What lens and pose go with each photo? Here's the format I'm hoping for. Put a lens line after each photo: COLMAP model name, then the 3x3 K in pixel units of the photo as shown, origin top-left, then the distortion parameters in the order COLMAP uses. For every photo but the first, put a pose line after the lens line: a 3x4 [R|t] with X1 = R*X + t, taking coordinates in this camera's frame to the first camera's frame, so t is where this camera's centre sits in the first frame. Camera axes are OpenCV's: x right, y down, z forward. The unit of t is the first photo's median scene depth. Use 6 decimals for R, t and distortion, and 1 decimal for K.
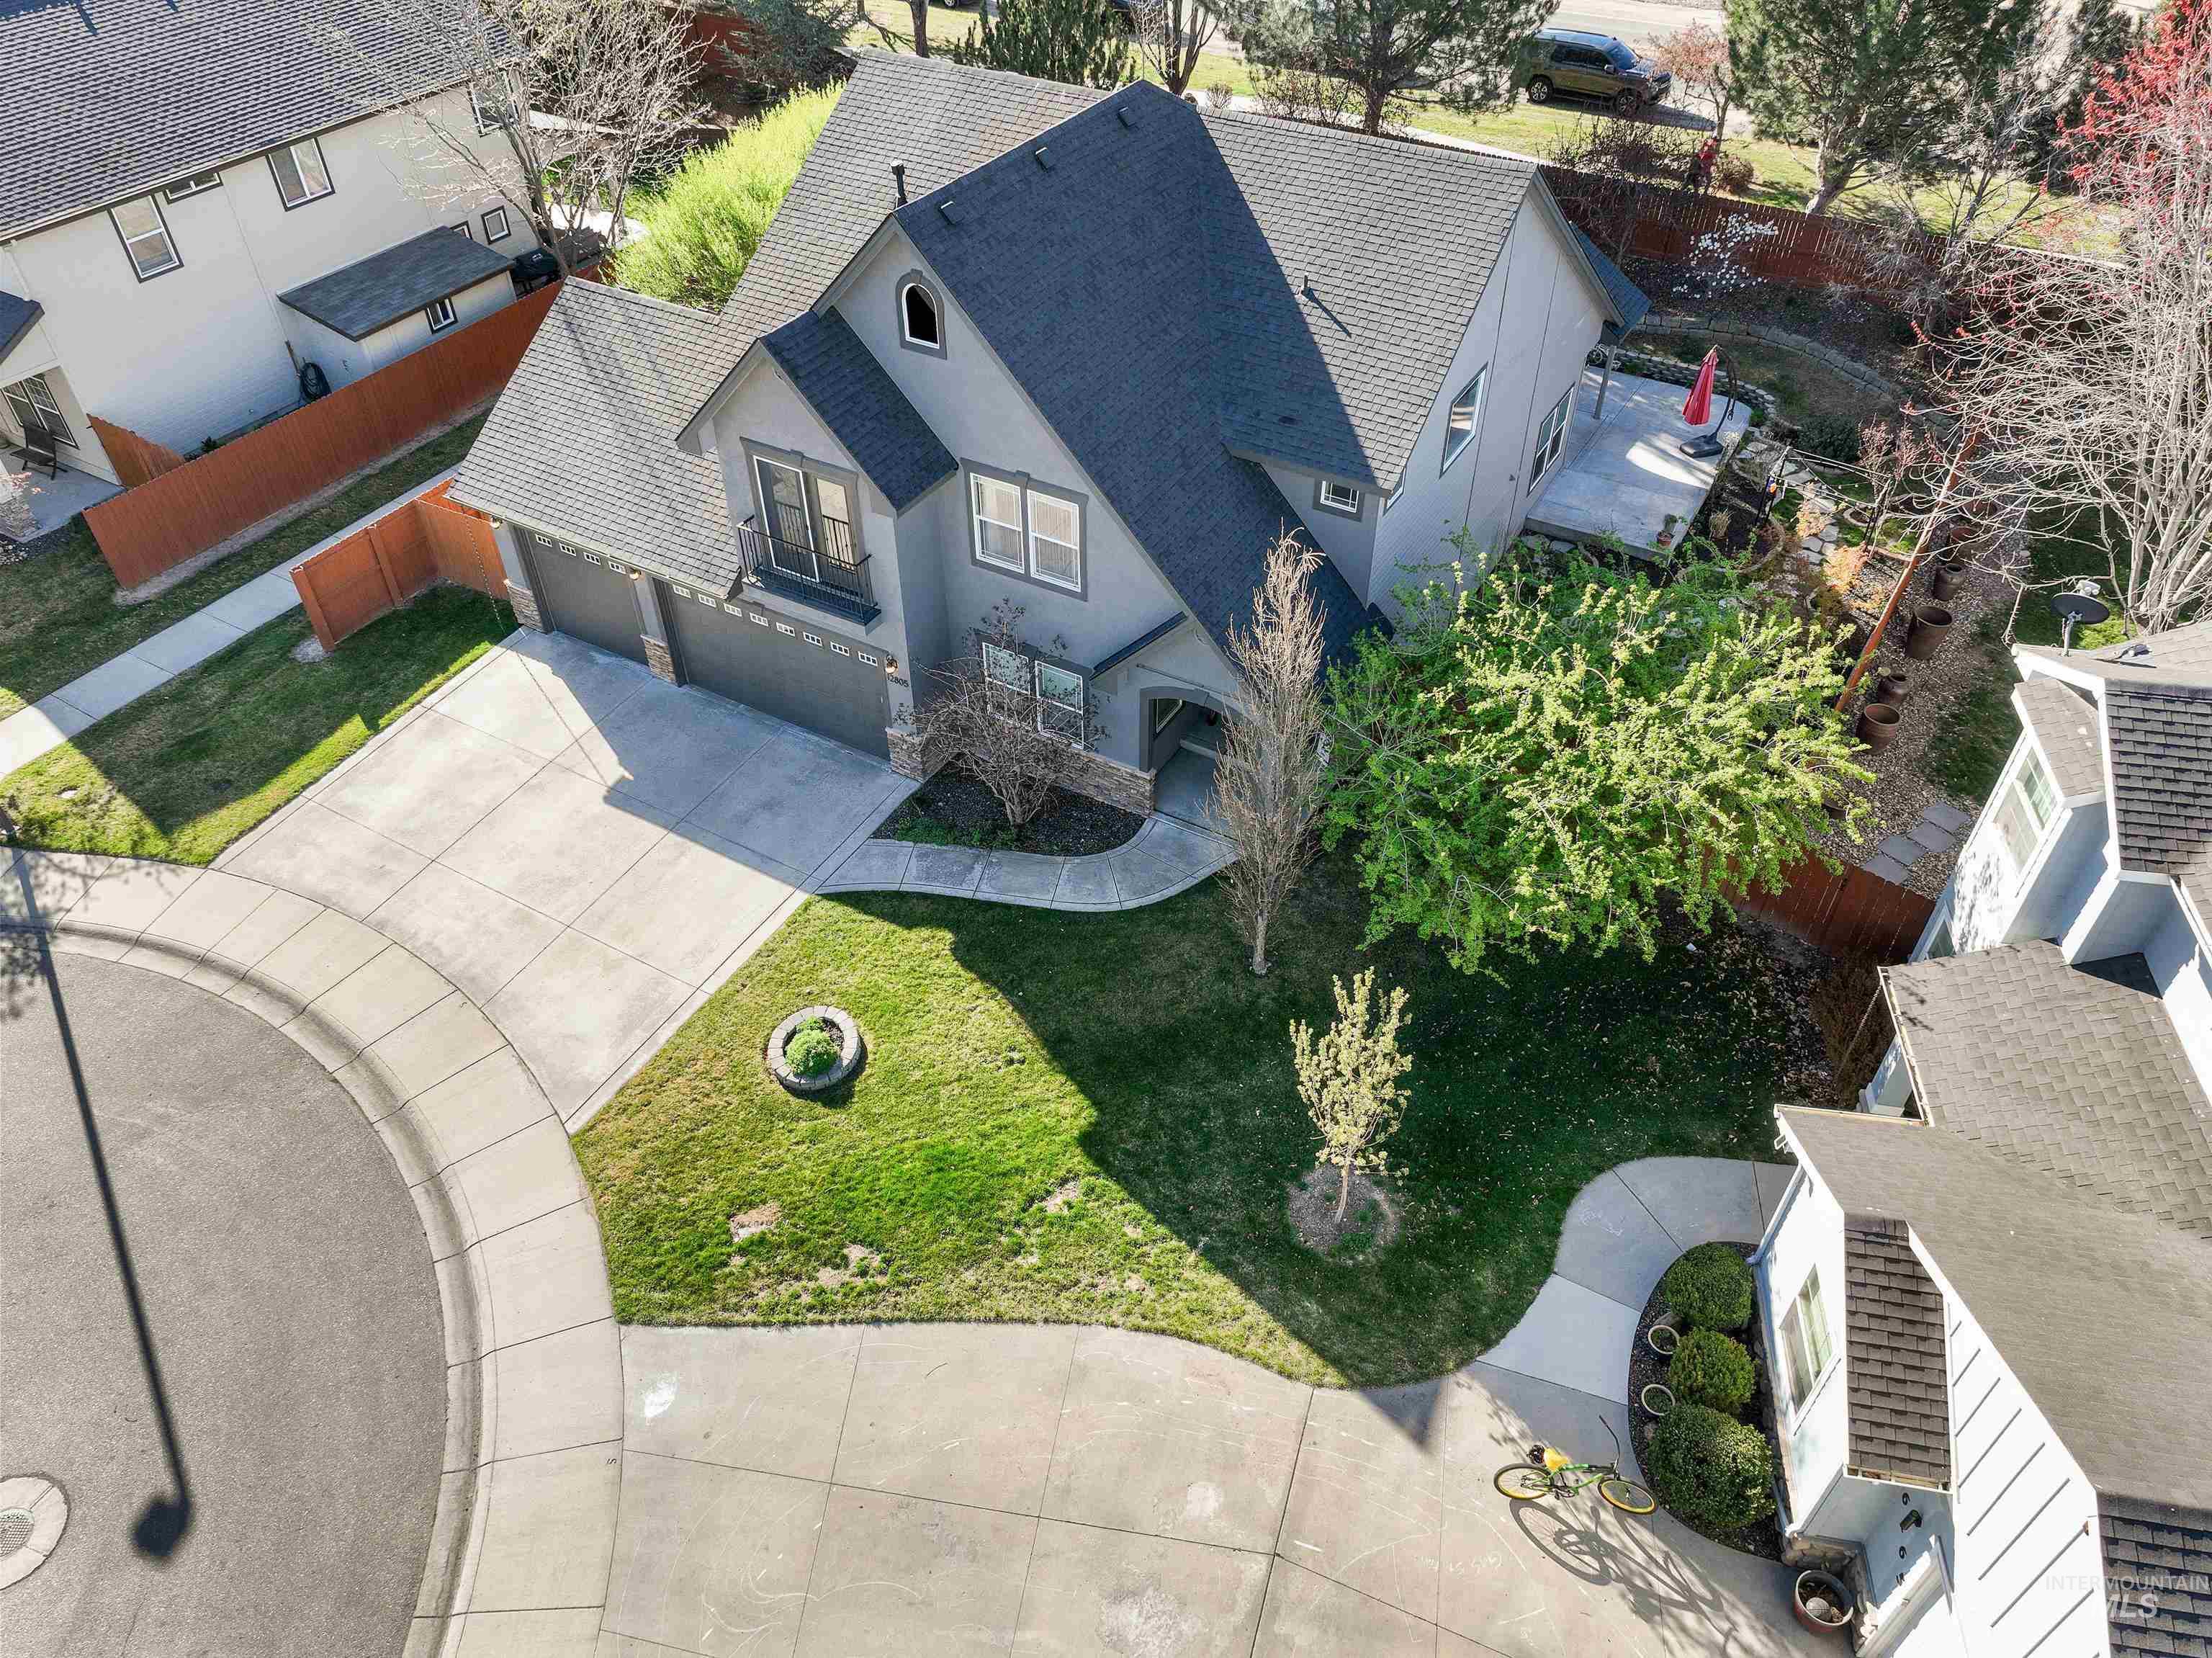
lens RADIAL K [[1554.3, 0, 1110.6], [0, 1554.3, 837.1], [0, 0, 1]] dist [0.002810, 0.011715]
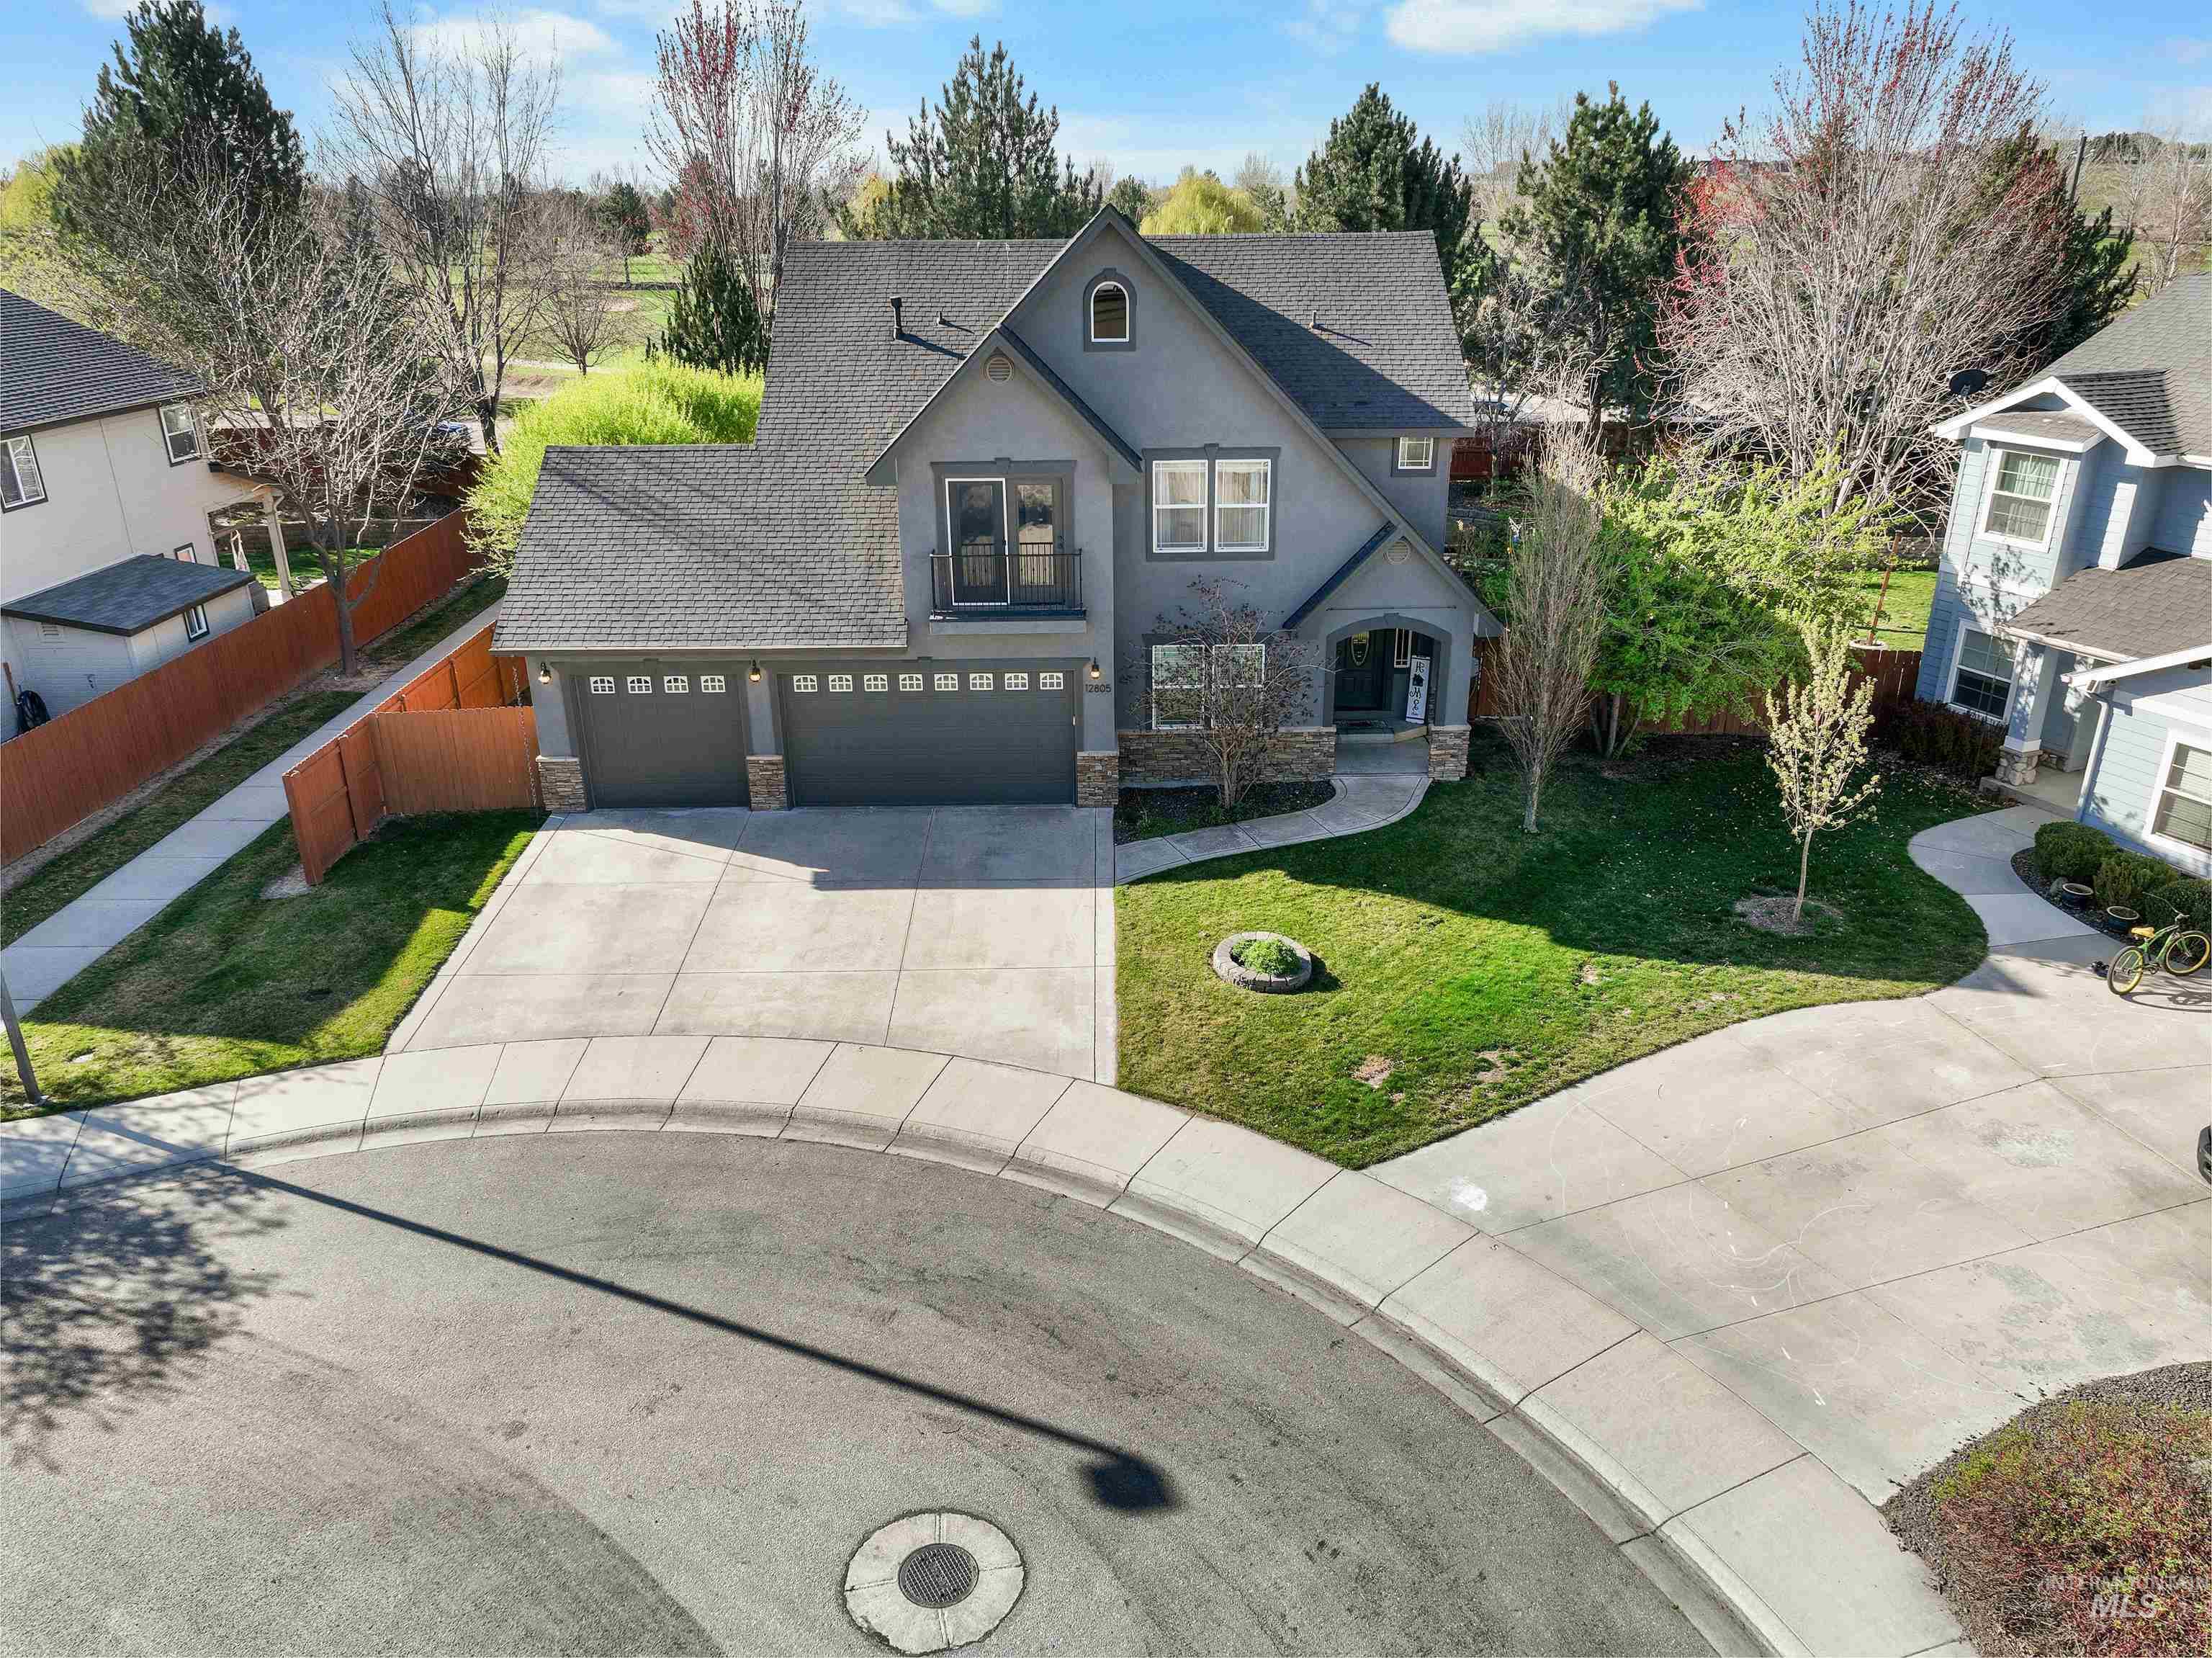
lens RADIAL K [[1554.3, 0, 1110.6], [0, 1554.3, 837.1], [0, 0, 1]] dist [0.002810, 0.011715]
pose [[0.855383, -0.195326, 0.479757, -0.719136], [0.350457, 0.900249, -0.258325, 0.282998], [-0.381443, 0.389101, 0.838511, 0.219339]]
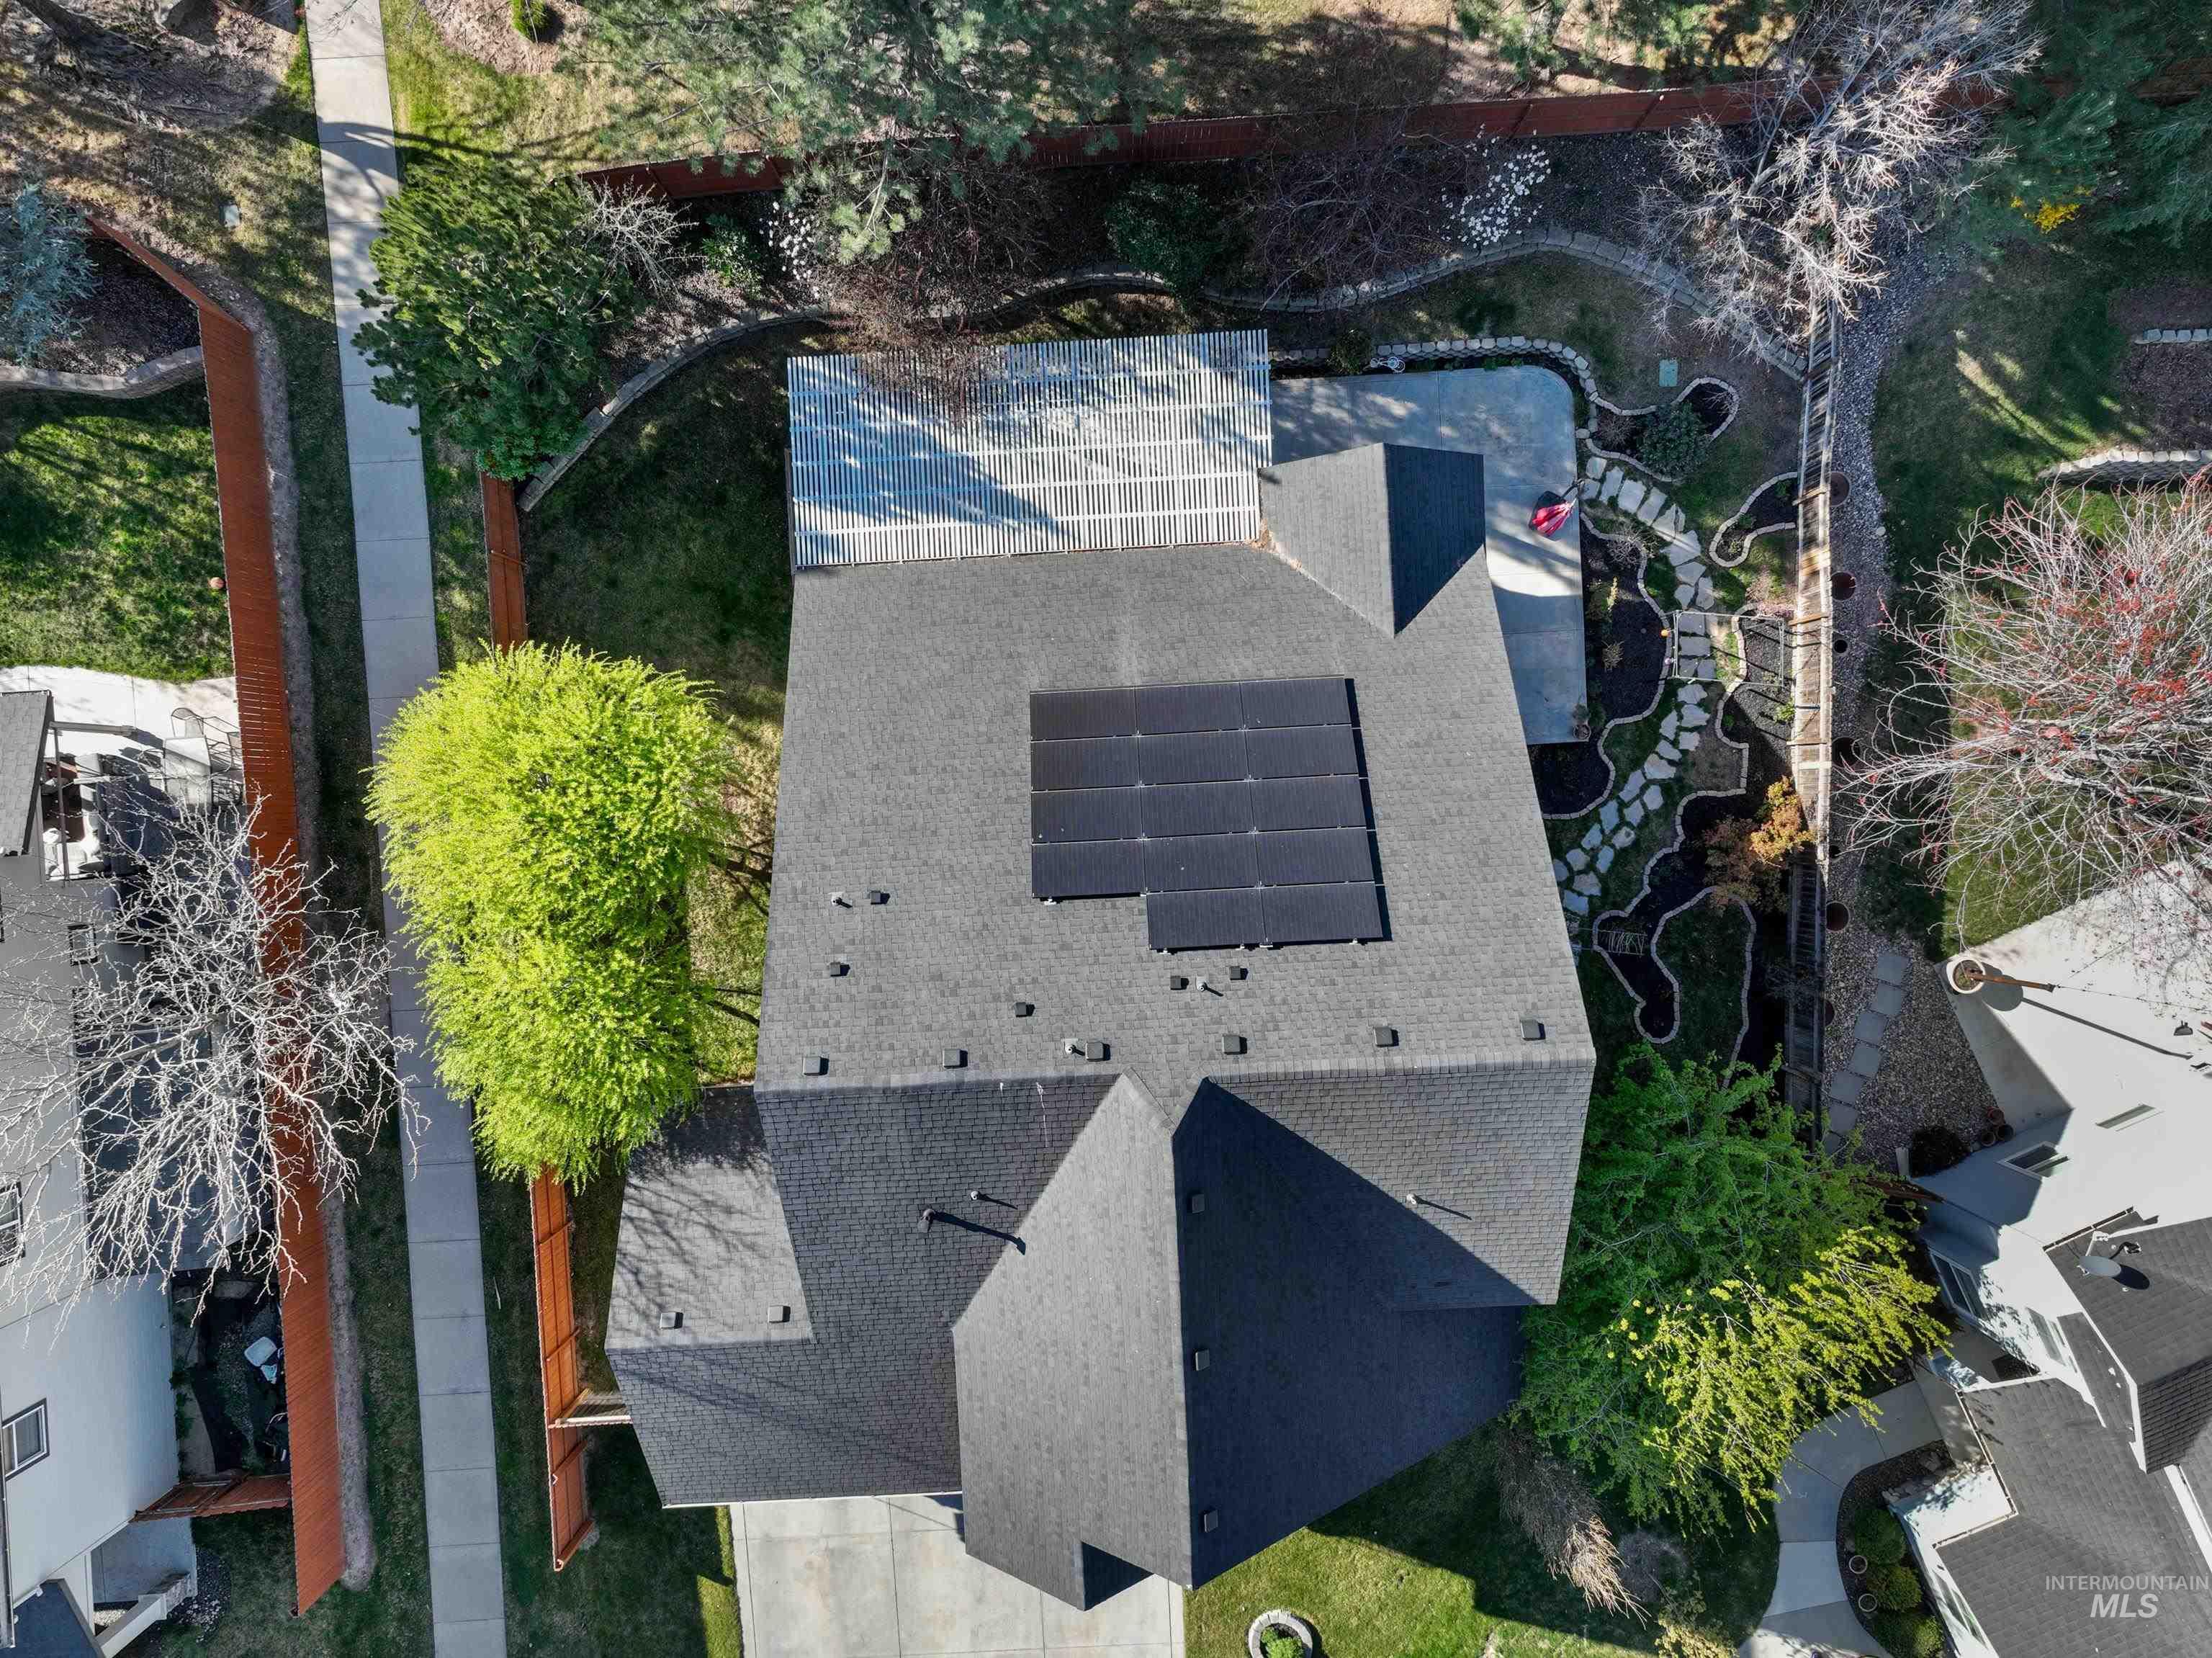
lens RADIAL K [[1554.3, 0, 1110.6], [0, 1554.3, 837.1], [0, 0, 1]] dist [0.002810, 0.011715]
pose [[0.835219, -0.549715, -0.014941, 0.113779], [0.374257, 0.548307, 0.747857, -1.441502], [-0.402916, -0.630216, 0.663691, 0.586267]]
